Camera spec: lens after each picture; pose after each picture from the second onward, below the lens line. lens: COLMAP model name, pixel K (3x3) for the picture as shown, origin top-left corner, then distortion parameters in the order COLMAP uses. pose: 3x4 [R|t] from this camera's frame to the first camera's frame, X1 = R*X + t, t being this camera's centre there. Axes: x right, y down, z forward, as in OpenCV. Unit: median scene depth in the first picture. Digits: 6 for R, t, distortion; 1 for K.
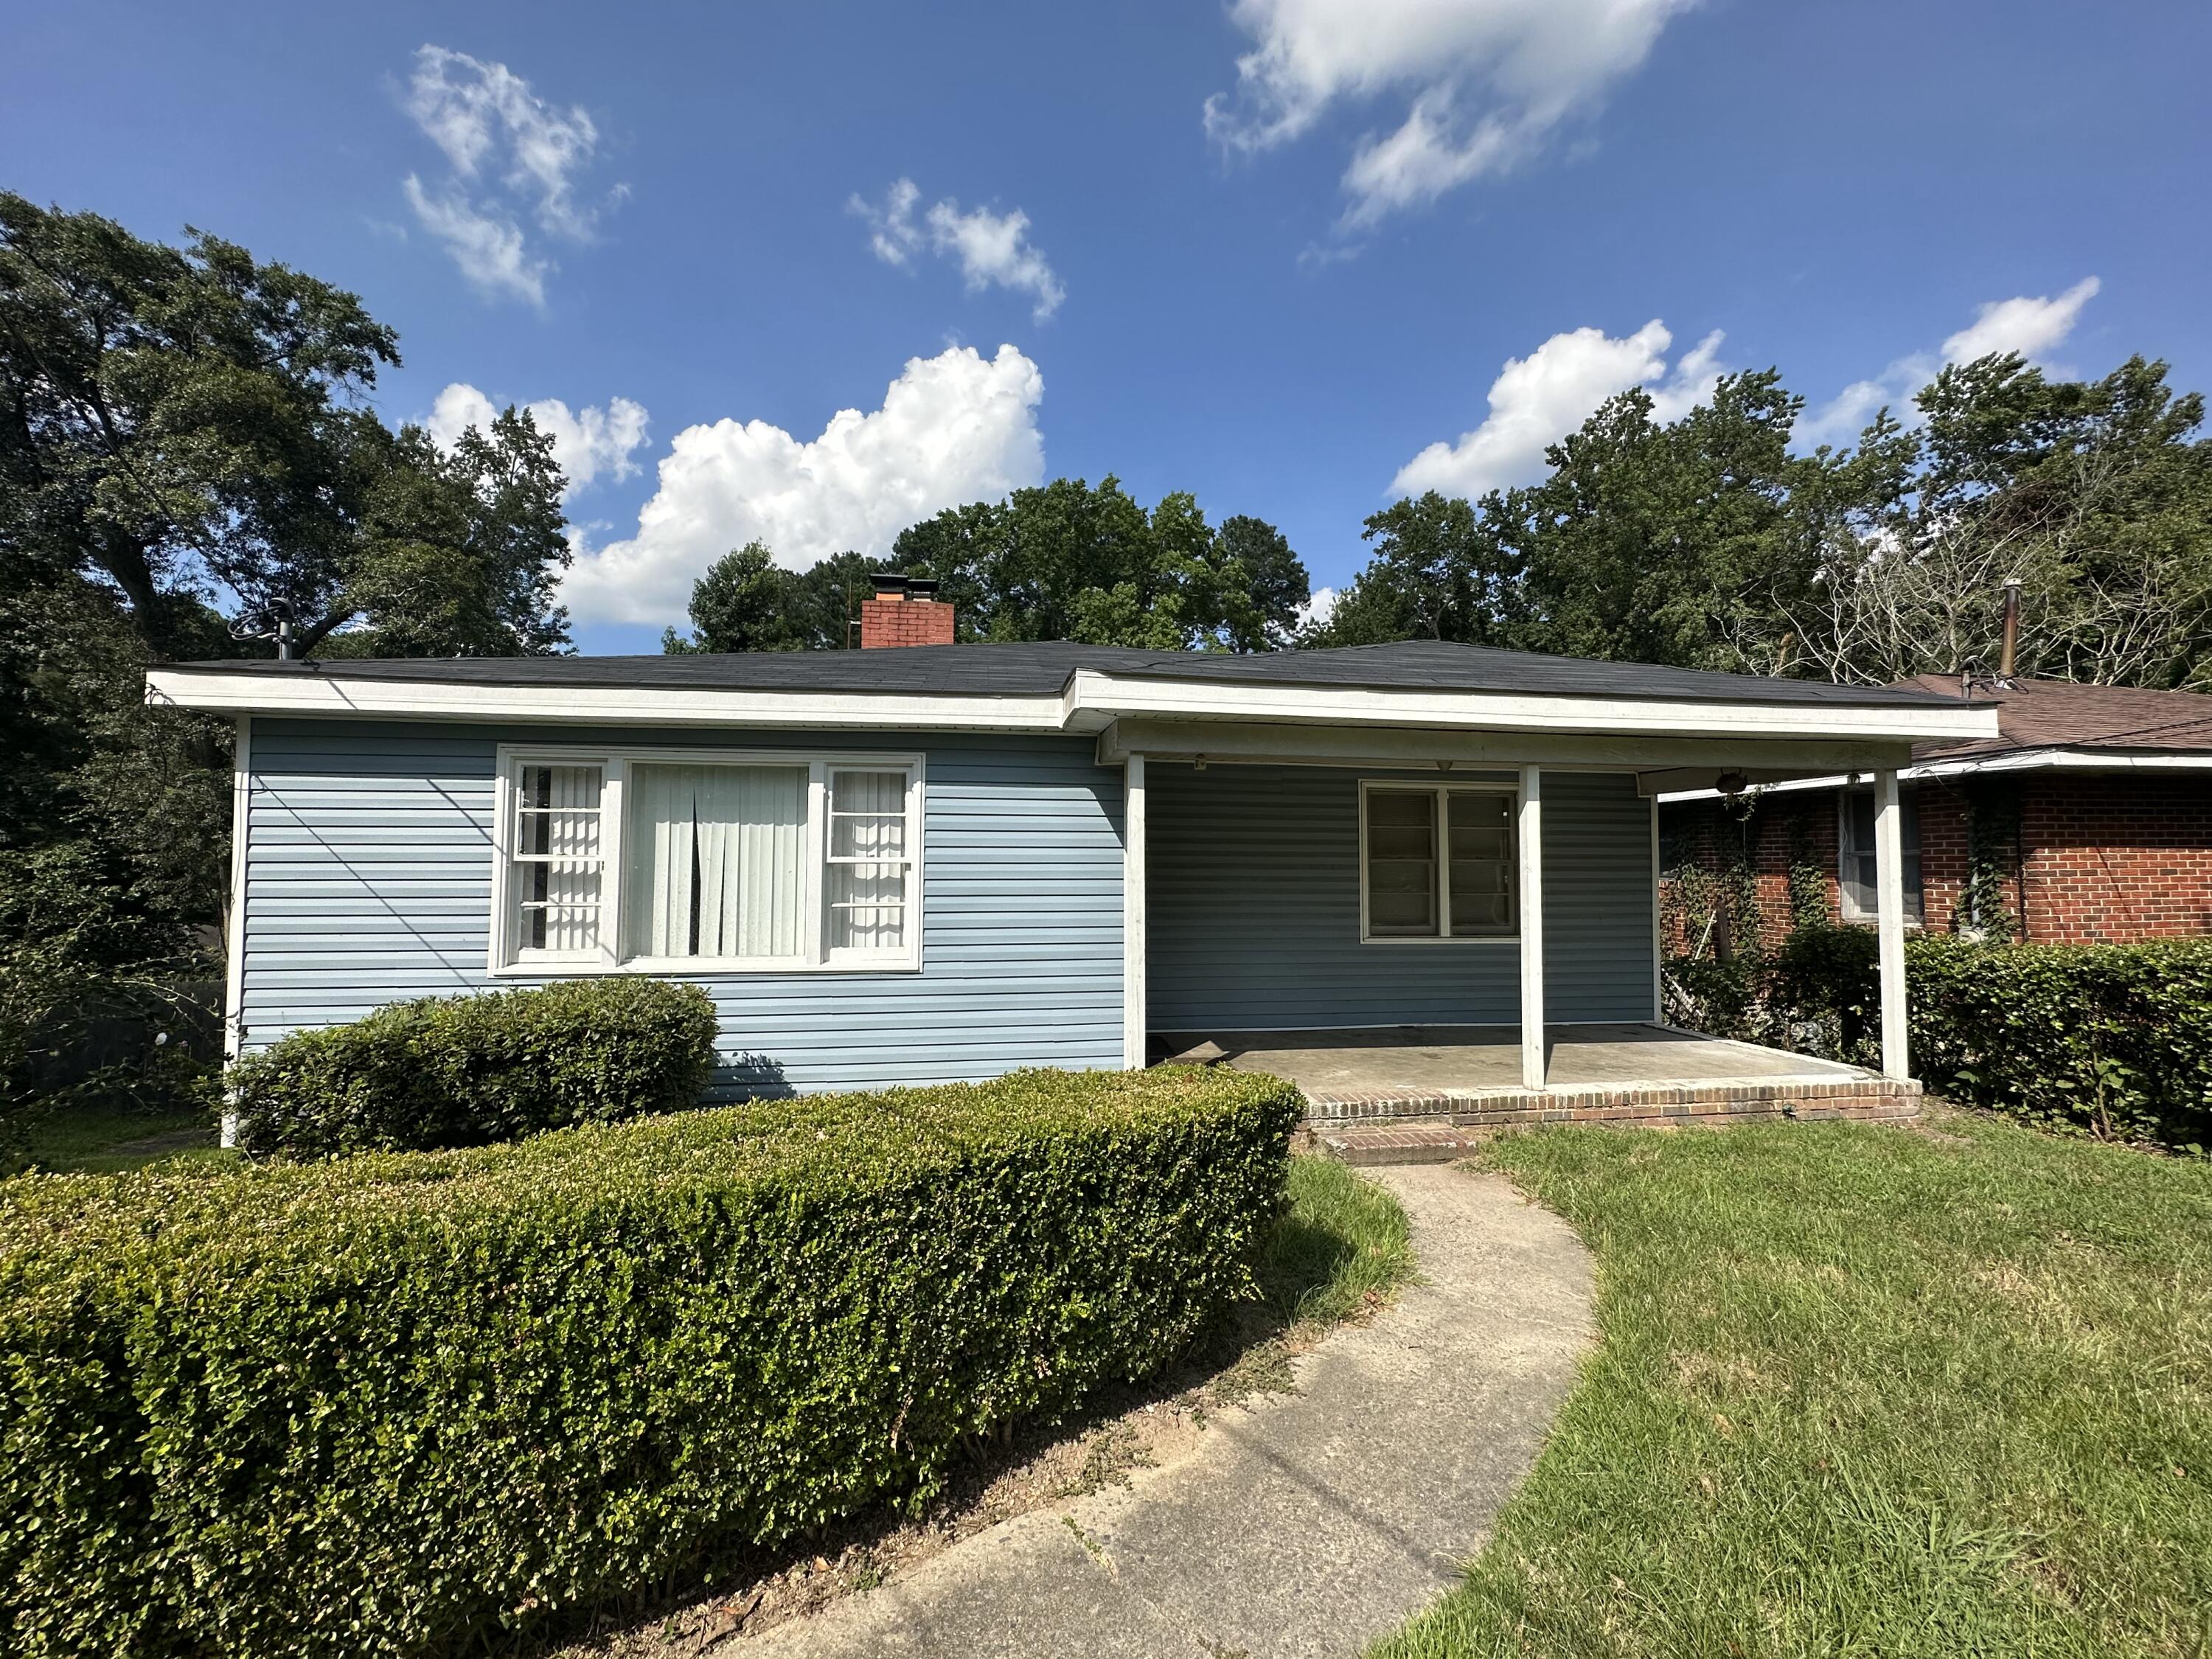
lens RADIAL K [[881.8, 0, 1104.2], [0, 881.8, 823.9], [0, 0, 1]] dist [-0.001130, 0.000360]
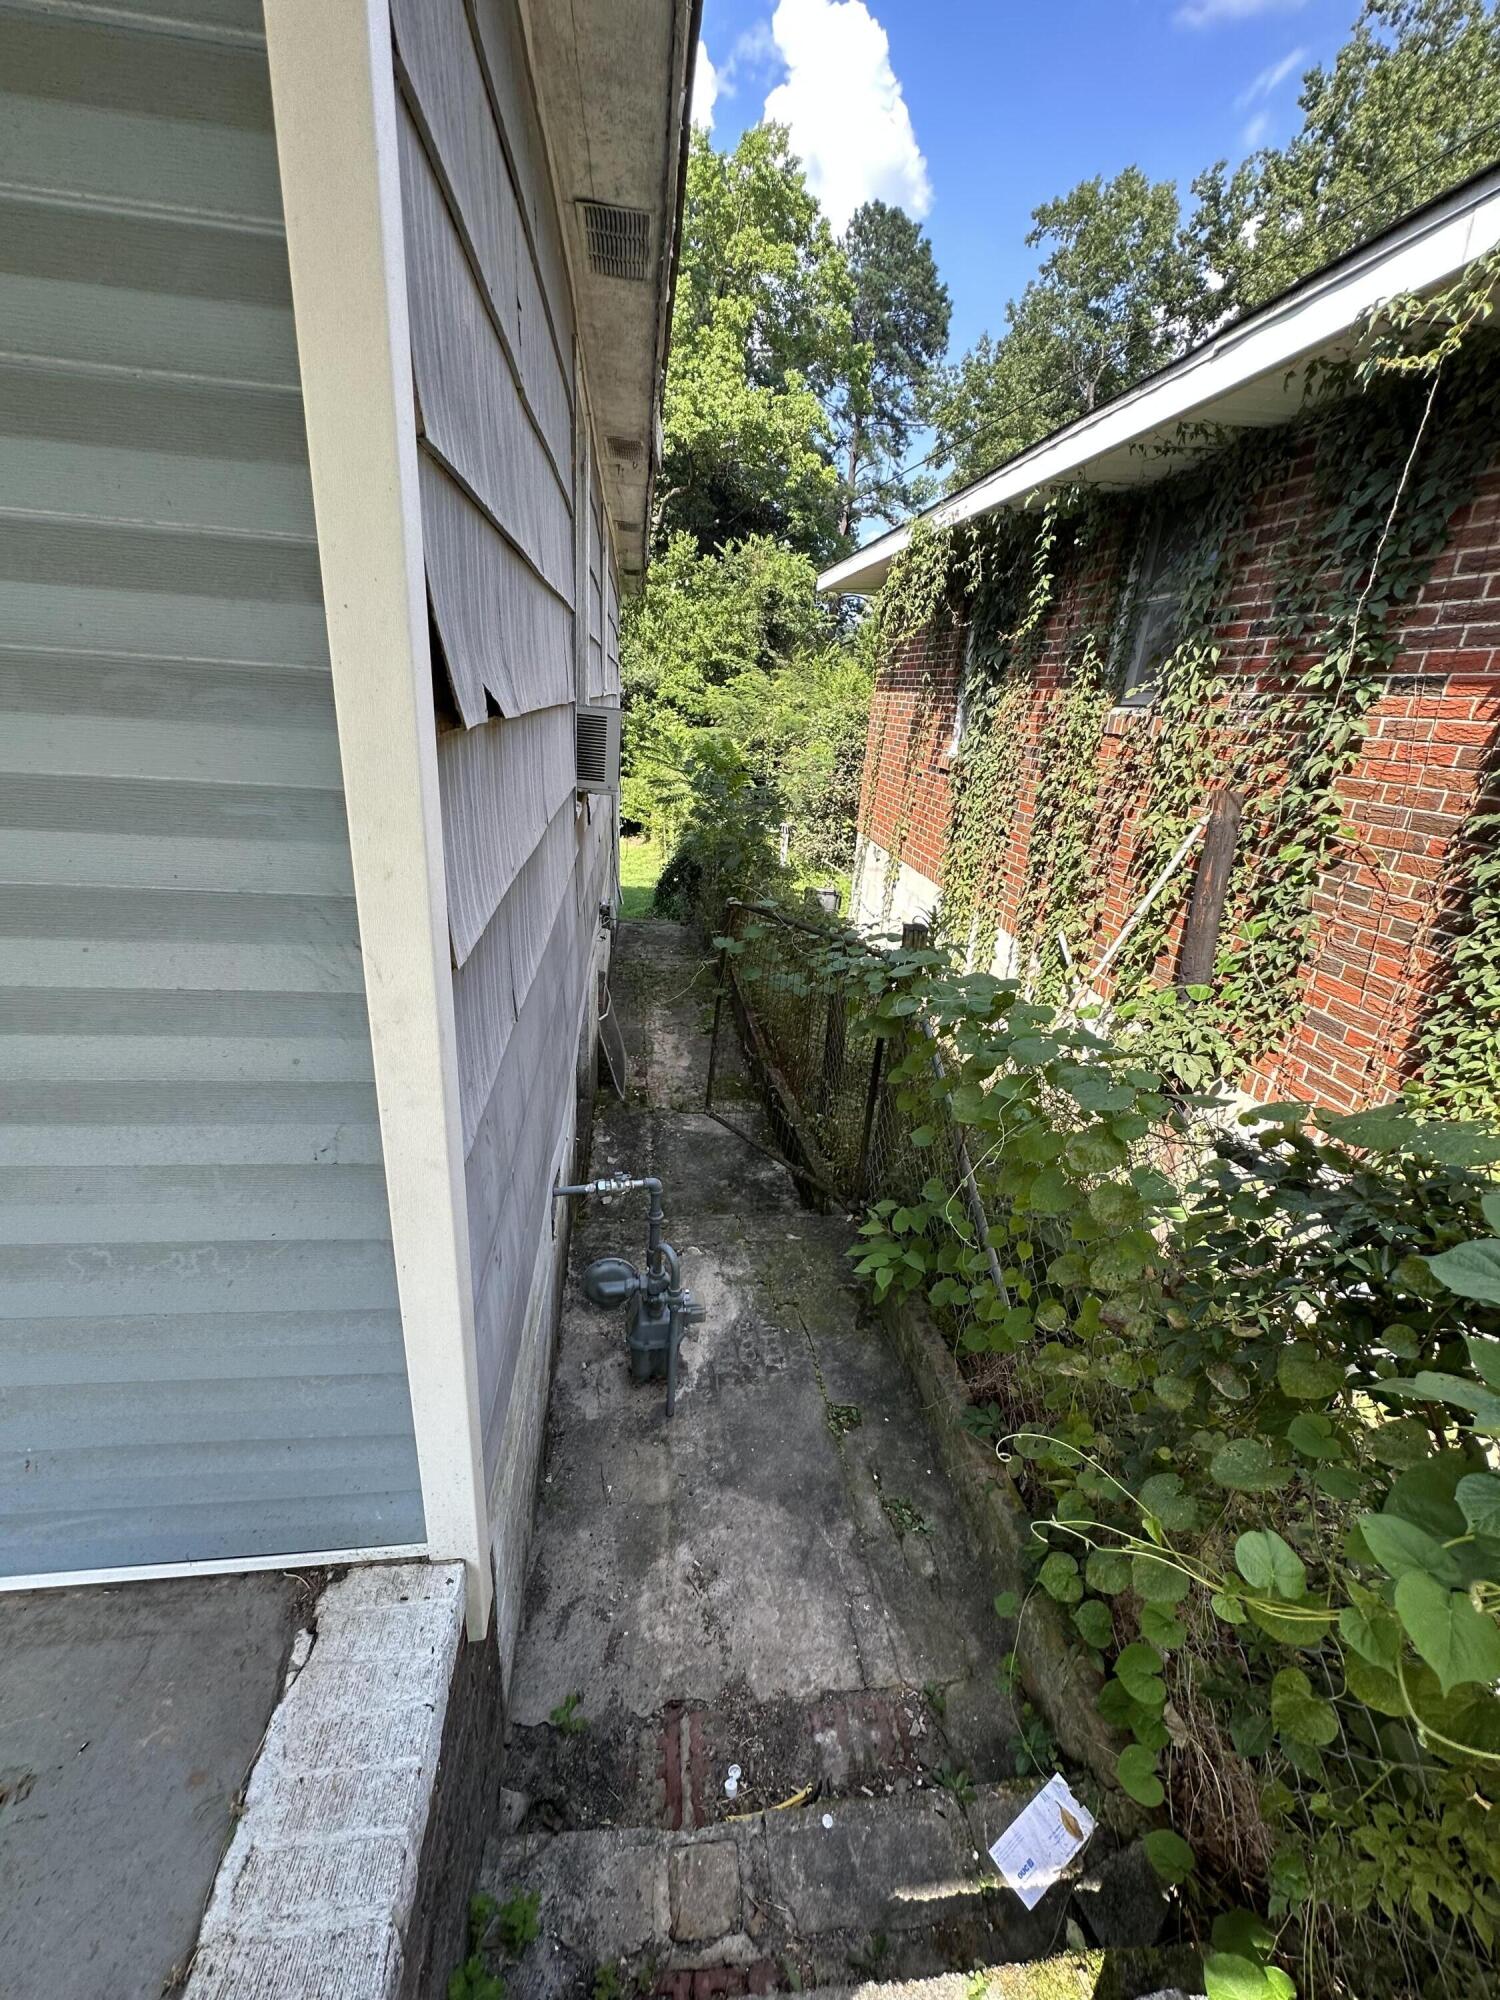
lens RADIAL K [[797.3, 0, 750.0], [0, 797.3, 1000.0], [0, 0, 1]] dist [-0.001130, 0.000360]
pose [[0.997898, 0.061540, 0.020332, 0.084352], [-0.064514, 0.913137, 0.402516, 0.008624], [0.006204, -0.402981, 0.915187, 0.113615]]
